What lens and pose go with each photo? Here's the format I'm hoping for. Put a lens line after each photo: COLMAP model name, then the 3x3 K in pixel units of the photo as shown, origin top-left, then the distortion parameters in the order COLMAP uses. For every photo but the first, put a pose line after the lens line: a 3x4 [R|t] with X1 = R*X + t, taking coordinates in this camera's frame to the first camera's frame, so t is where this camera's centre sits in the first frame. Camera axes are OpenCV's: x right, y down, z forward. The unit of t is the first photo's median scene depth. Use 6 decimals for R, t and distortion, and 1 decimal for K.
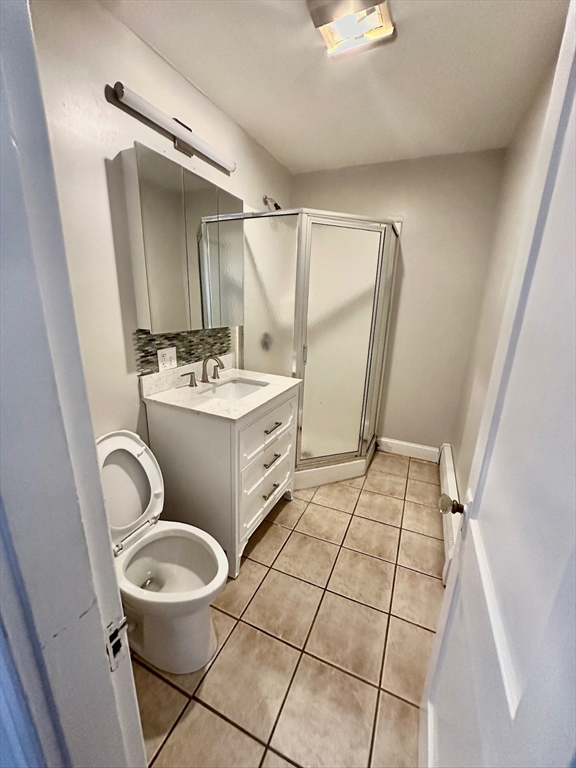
lens RADIAL K [[306.8, 0, 289.8], [0, 306.8, 385.0], [0, 0, 1]] dist [-0.007063, 0.000593]
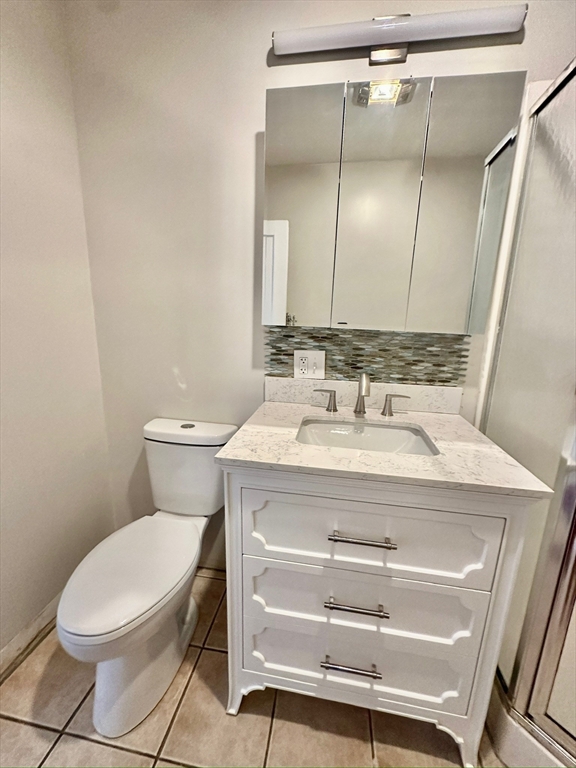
lens RADIAL K [[306.8, 0, 288.8], [0, 306.8, 384.5], [0, 0, 1]] dist [-0.007063, 0.000593]
pose [[0.256915, 0.169615, -0.951433, 0.304028], [-0.286260, 0.953656, 0.092712, -0.089486], [0.923065, 0.248538, 0.293563, 0.709507]]
